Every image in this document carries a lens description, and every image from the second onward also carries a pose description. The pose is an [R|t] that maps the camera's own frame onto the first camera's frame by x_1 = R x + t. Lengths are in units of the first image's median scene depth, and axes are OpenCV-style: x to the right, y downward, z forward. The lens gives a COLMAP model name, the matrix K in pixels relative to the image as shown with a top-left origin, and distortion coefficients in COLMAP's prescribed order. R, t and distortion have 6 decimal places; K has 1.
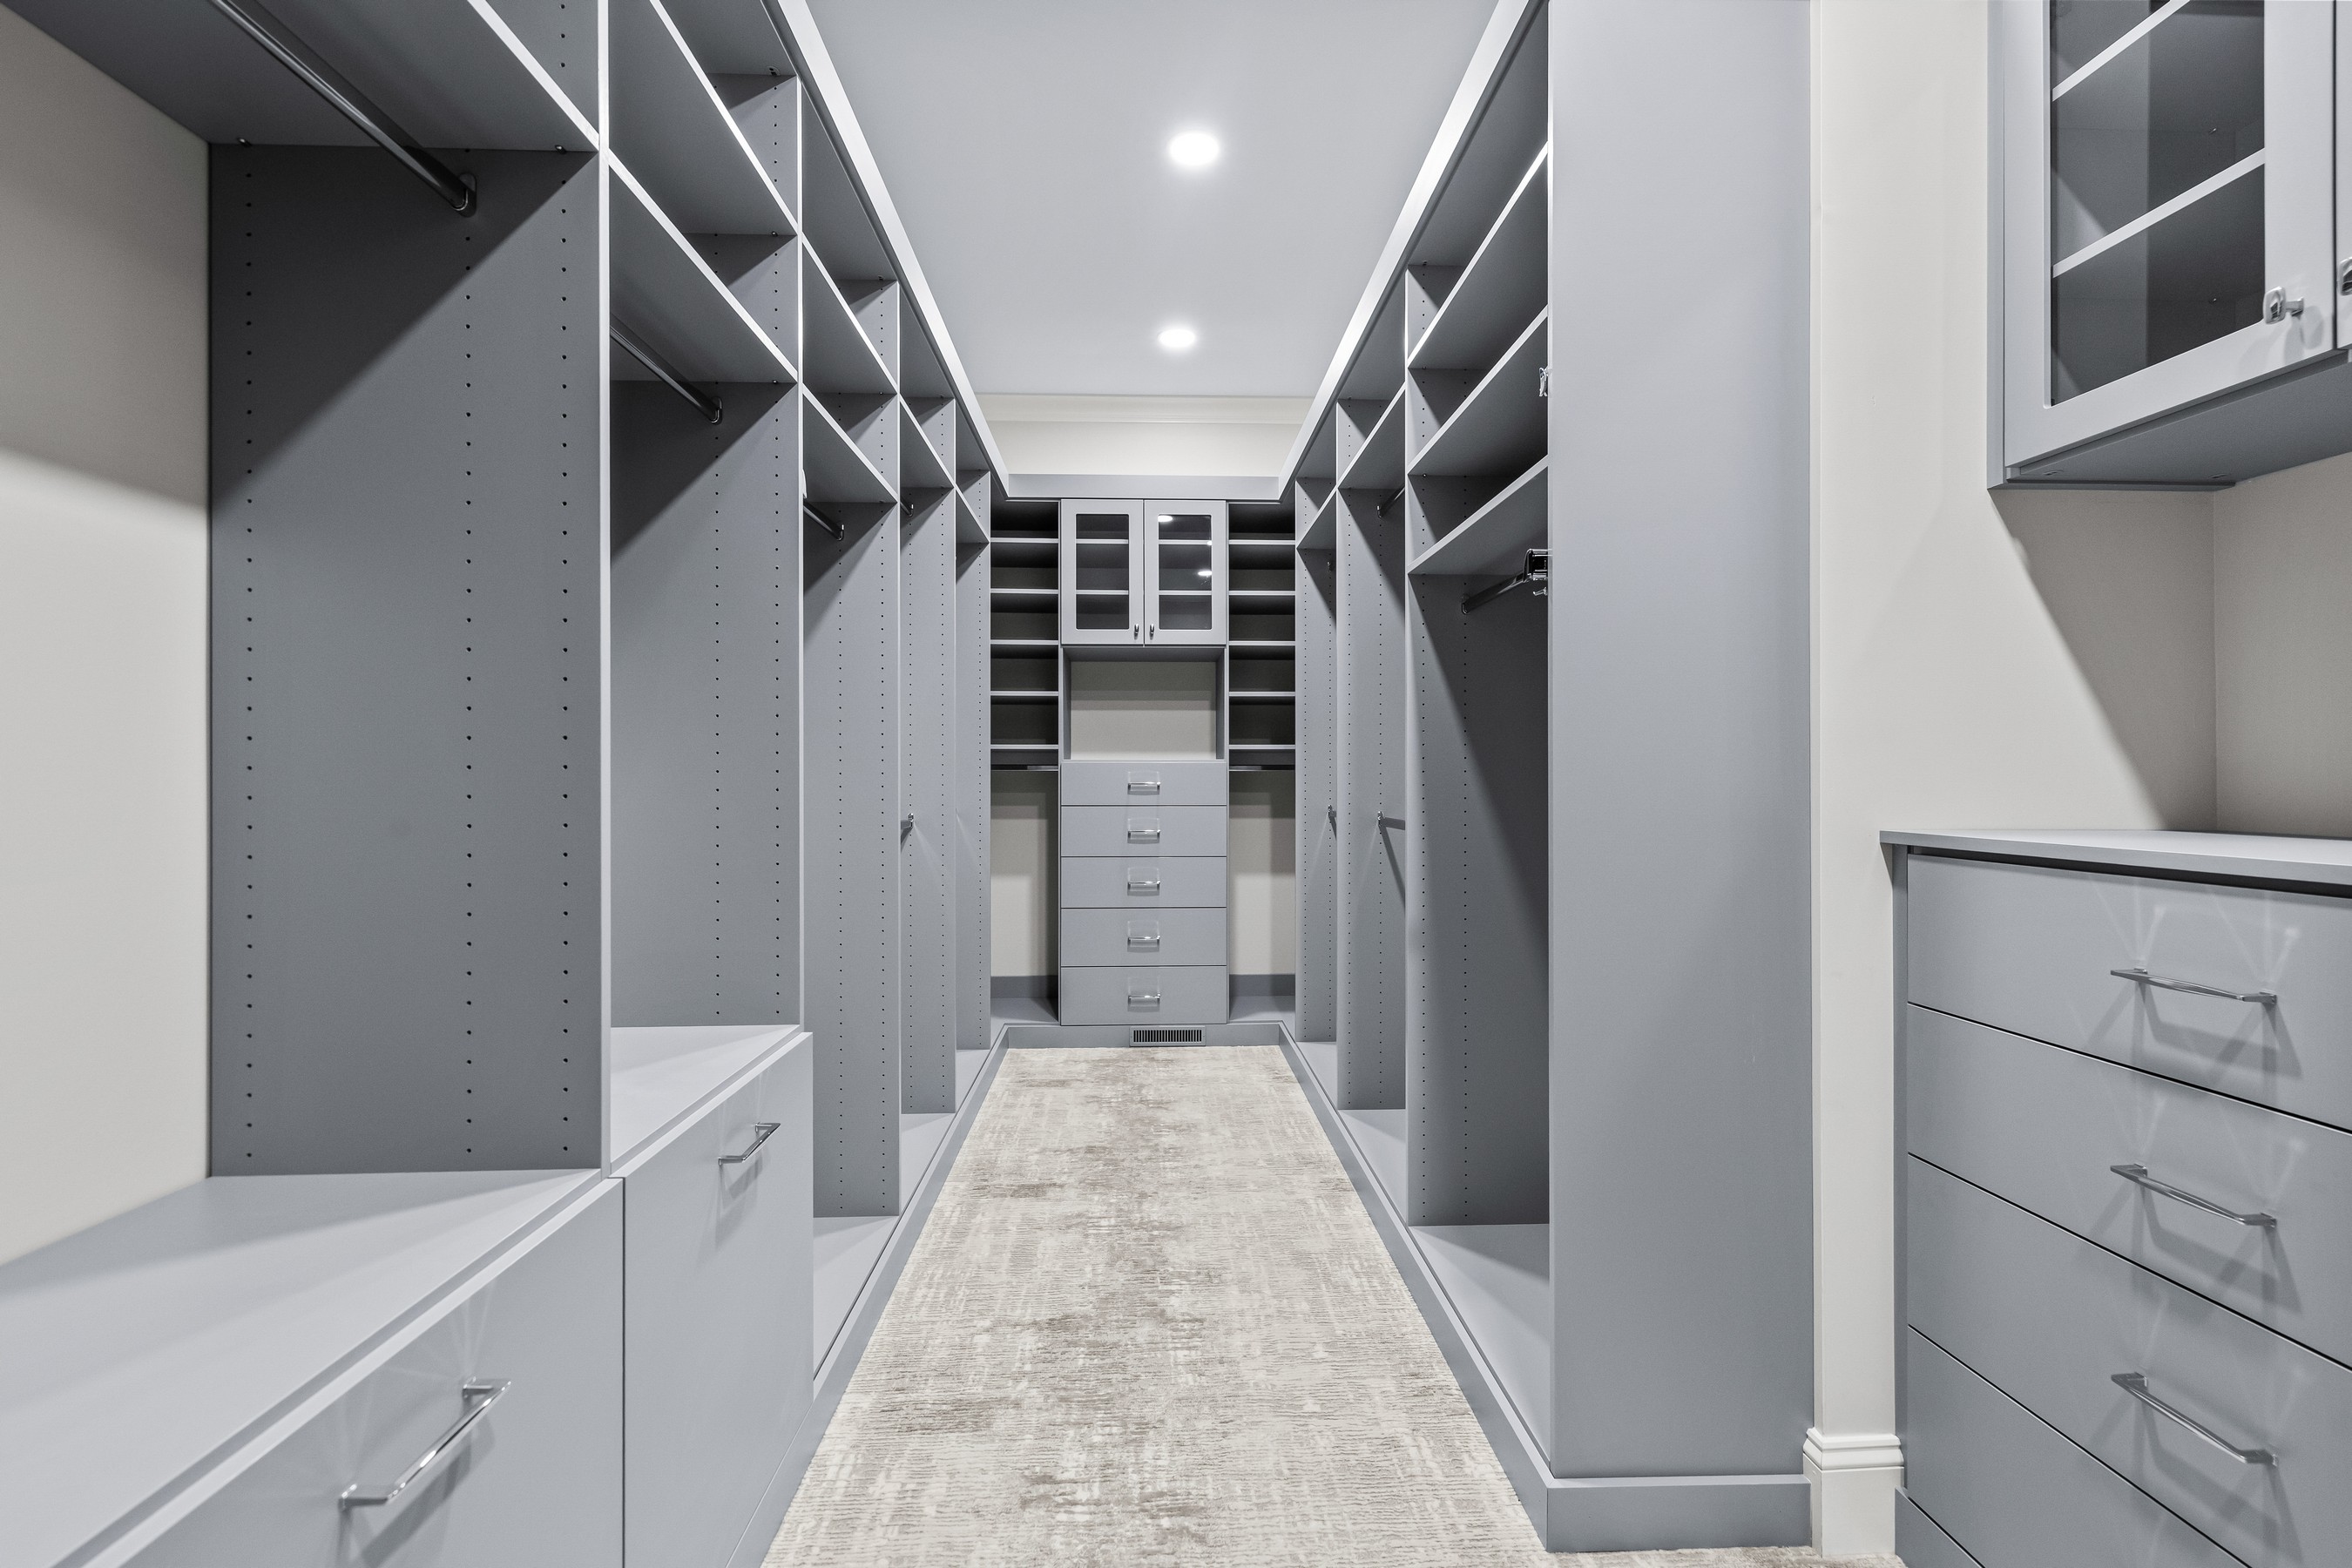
lens RADIAL K [[1001.7, 0, 1177.1], [0, 1001.7, 775.6], [0, 0, 1]] dist [0.004716, -0.000265]
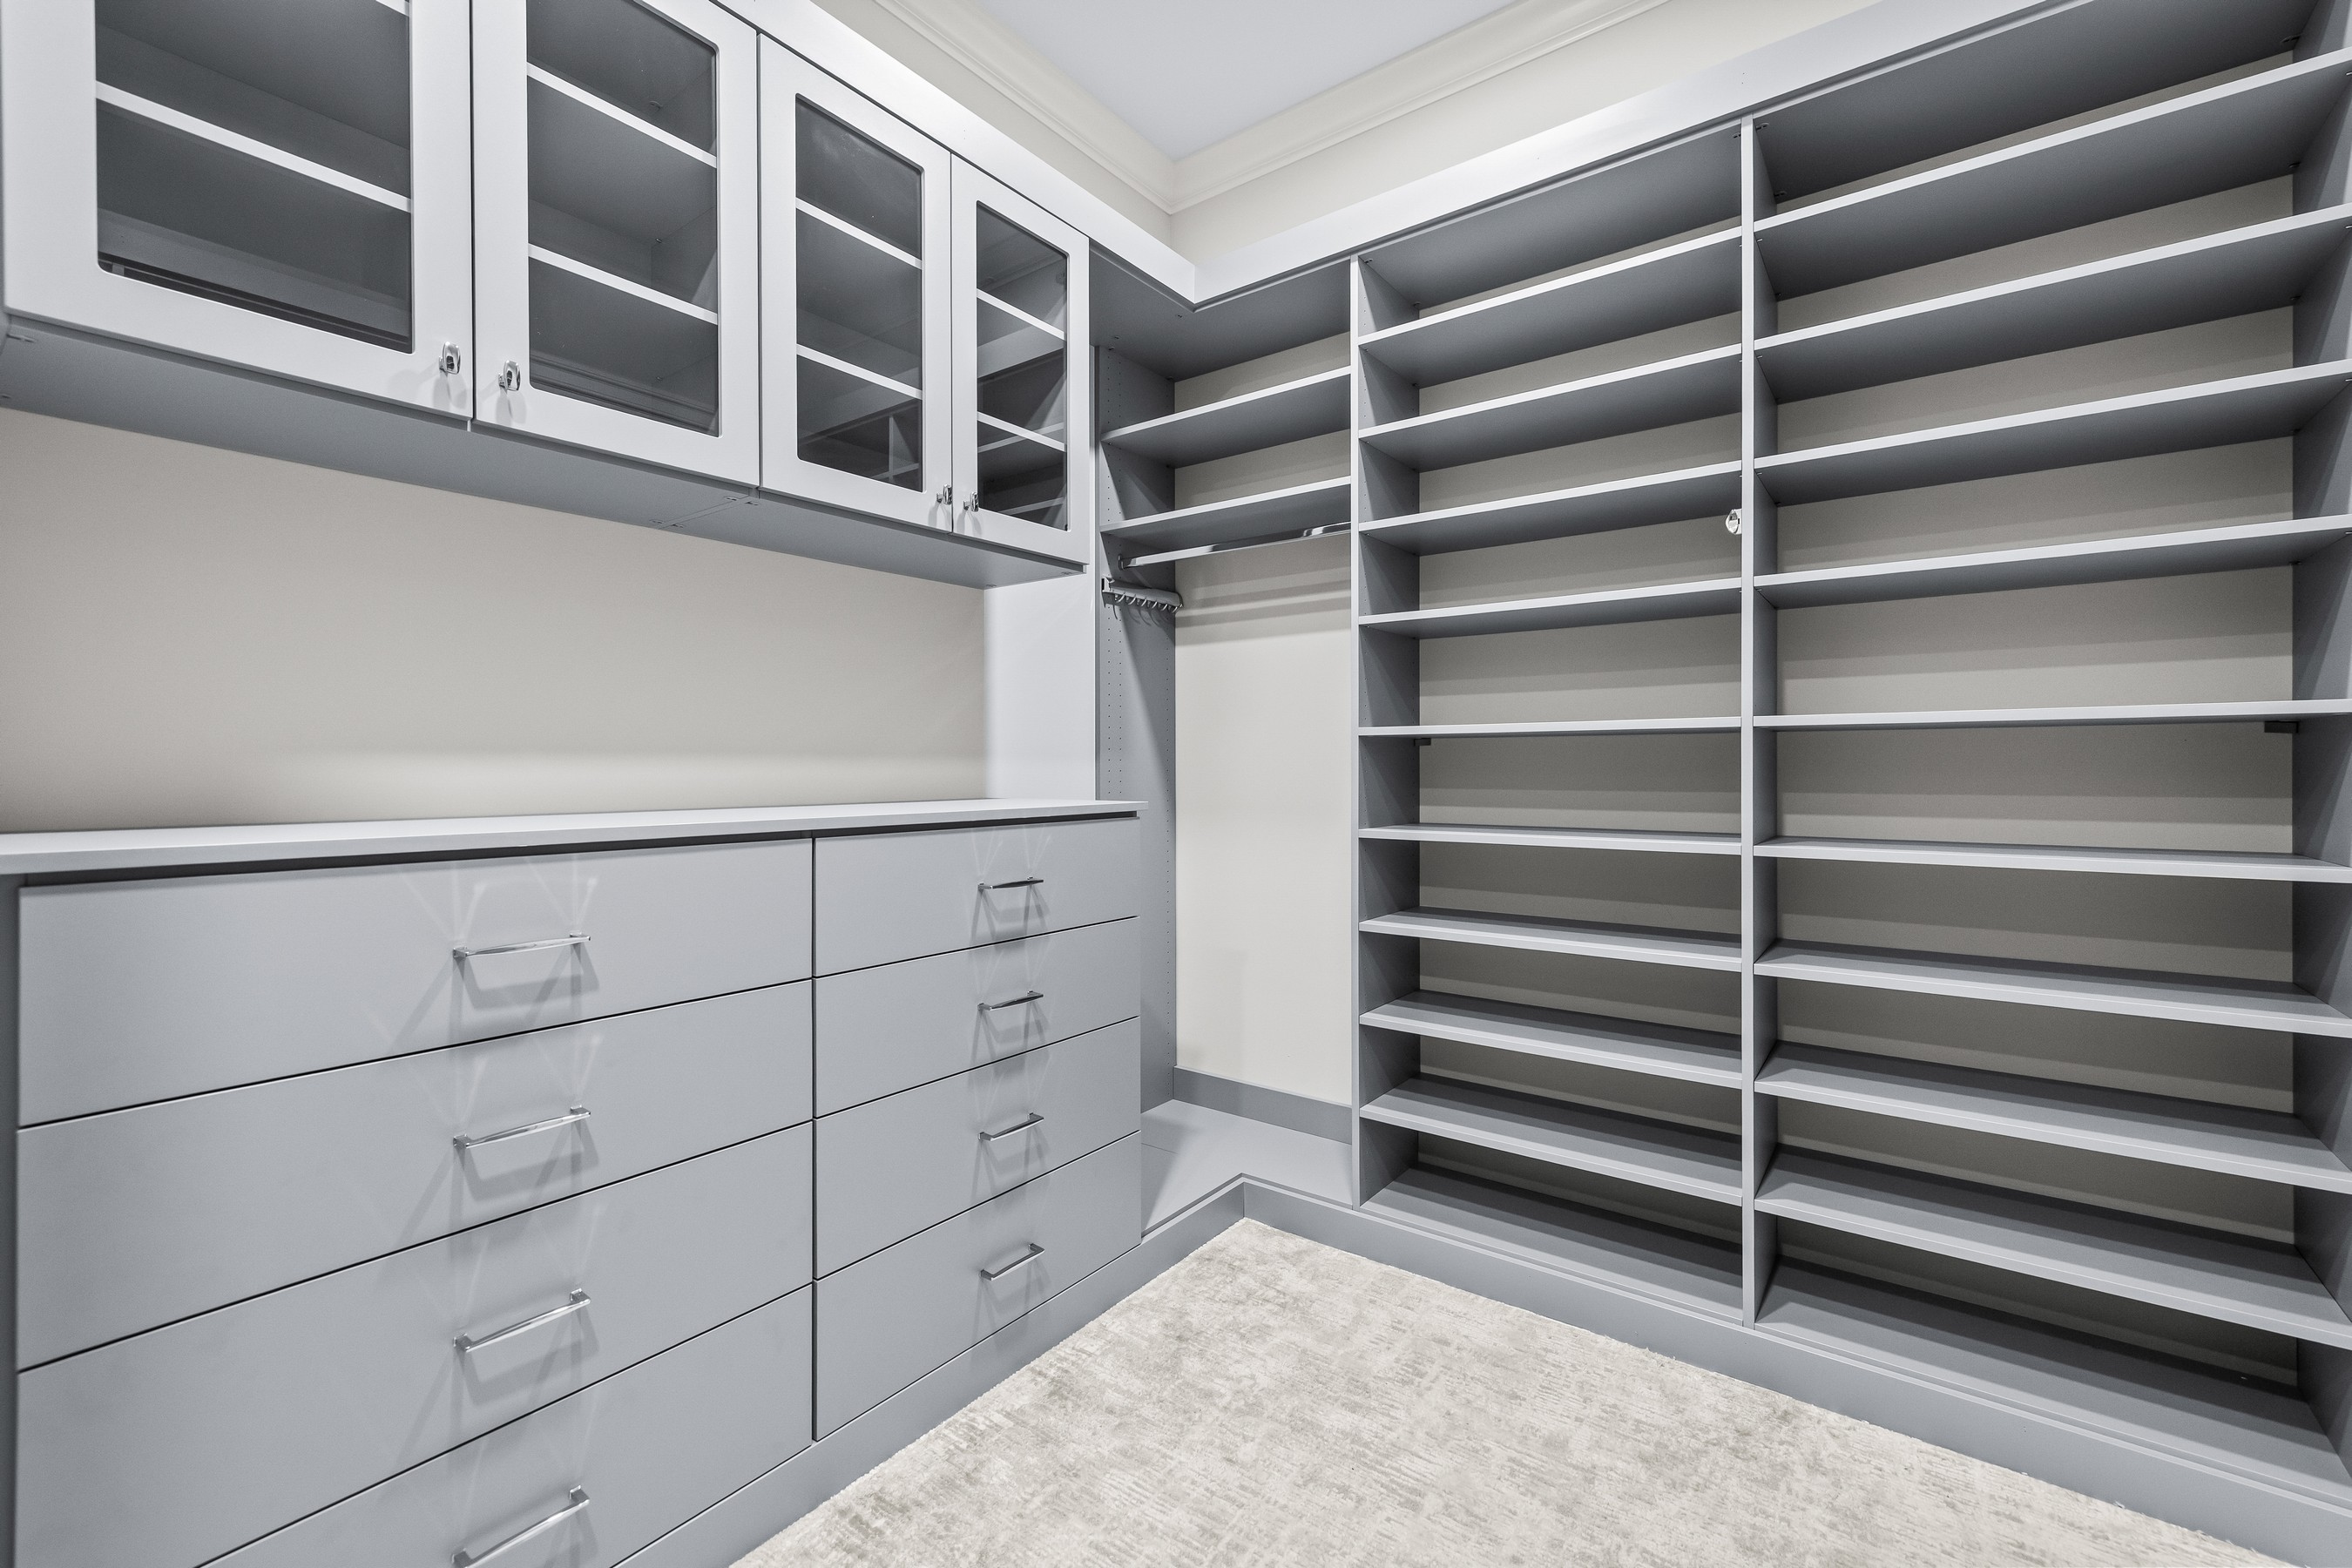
lens RADIAL K [[1001.7, 0, 1181.0], [0, 1001.7, 774.8], [0, 0, 1]] dist [0.004716, -0.000265]
pose [[-0.782785, 0.001279, 0.622291, -0.188509], [0.003514, 0.999991, 0.002364, 0.008552], [-0.622282, 0.004037, -0.782783, 0.909582]]
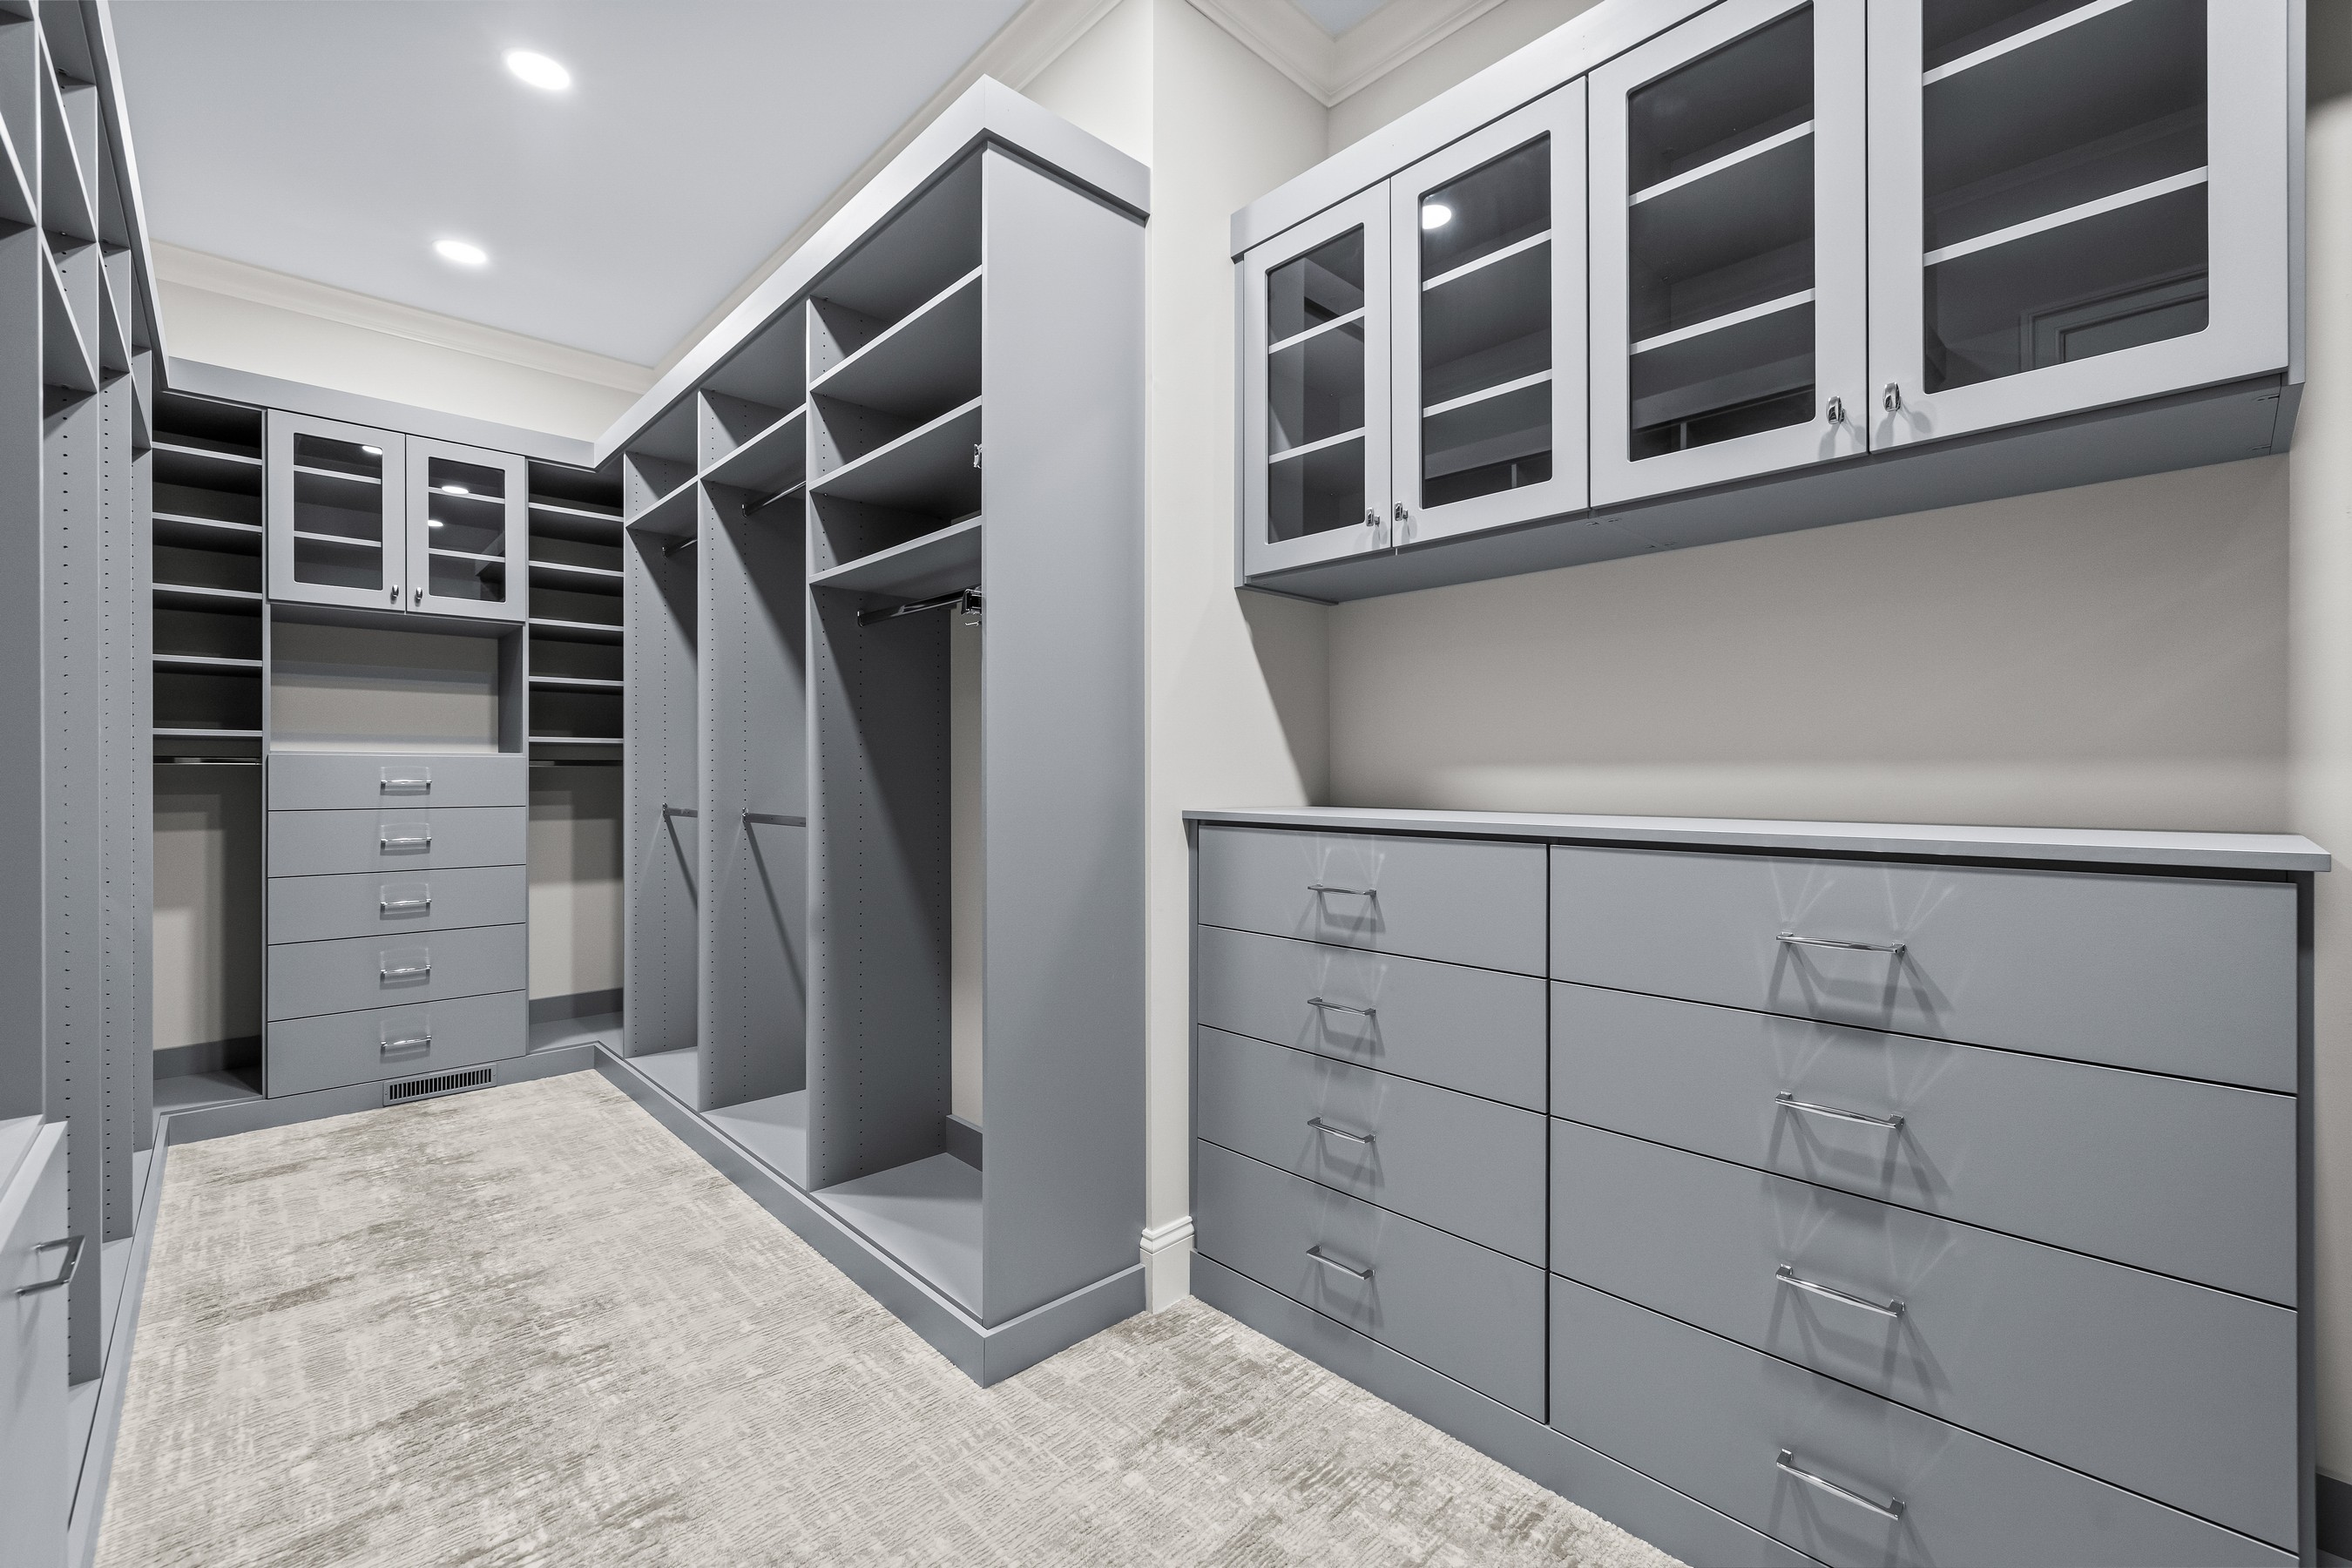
lens RADIAL K [[1001.7, 0, 1195.1], [0, 1001.7, 778.6], [0, 0, 1]] dist [0.004716, -0.000265]
pose [[0.743259, -0.001499, 0.669003, -0.242002], [-0.002102, 0.999987, 0.004576, 0.001123], [-0.669001, -0.004807, 0.743246, -0.095216]]
